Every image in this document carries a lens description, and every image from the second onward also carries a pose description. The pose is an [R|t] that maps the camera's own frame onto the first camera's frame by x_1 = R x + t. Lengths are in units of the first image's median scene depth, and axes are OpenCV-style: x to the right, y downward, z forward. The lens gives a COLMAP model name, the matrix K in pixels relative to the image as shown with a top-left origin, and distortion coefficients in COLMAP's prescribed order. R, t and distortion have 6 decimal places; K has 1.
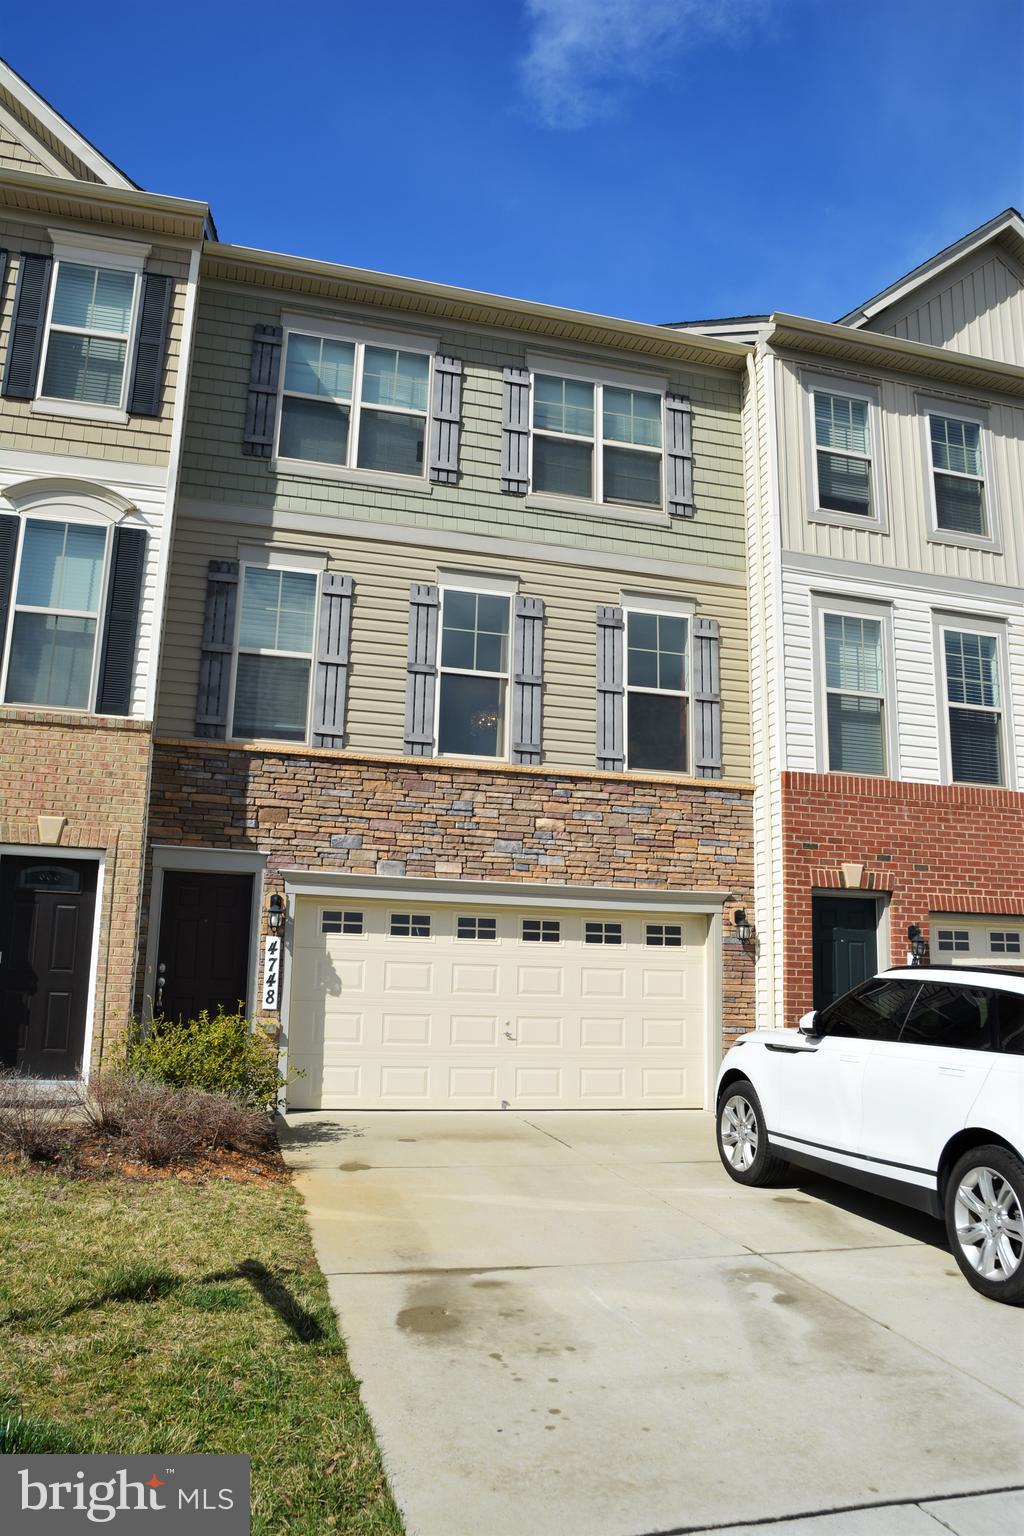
lens RADIAL K [[1149.3, 0, 546.2], [0, 1149.3, 762.7], [0, 0, 1]] dist [-0.121409, 0.109826]
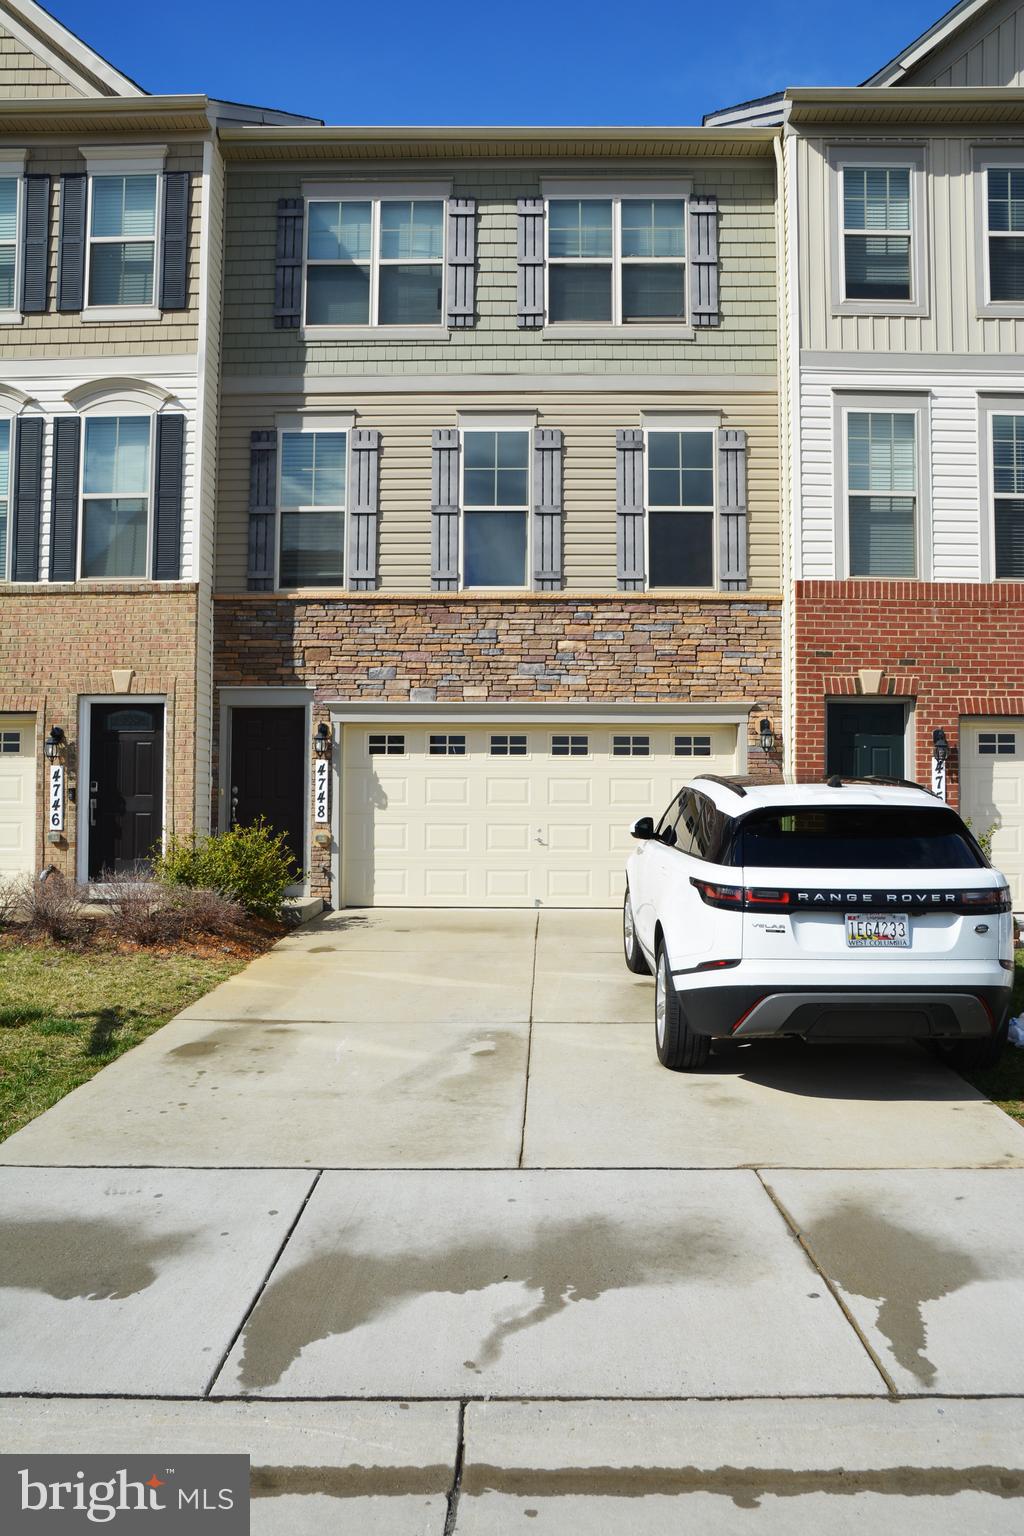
lens RADIAL K [[1149.3, 0, 506.4], [0, 1149.3, 774.8], [0, 0, 1]] dist [-0.121409, 0.109826]
pose [[0.955698, -0.026931, -0.293113, 0.254810], [0.076596, 0.984253, 0.159311, -0.003056], [0.284207, -0.174704, 0.942712, -0.041186]]
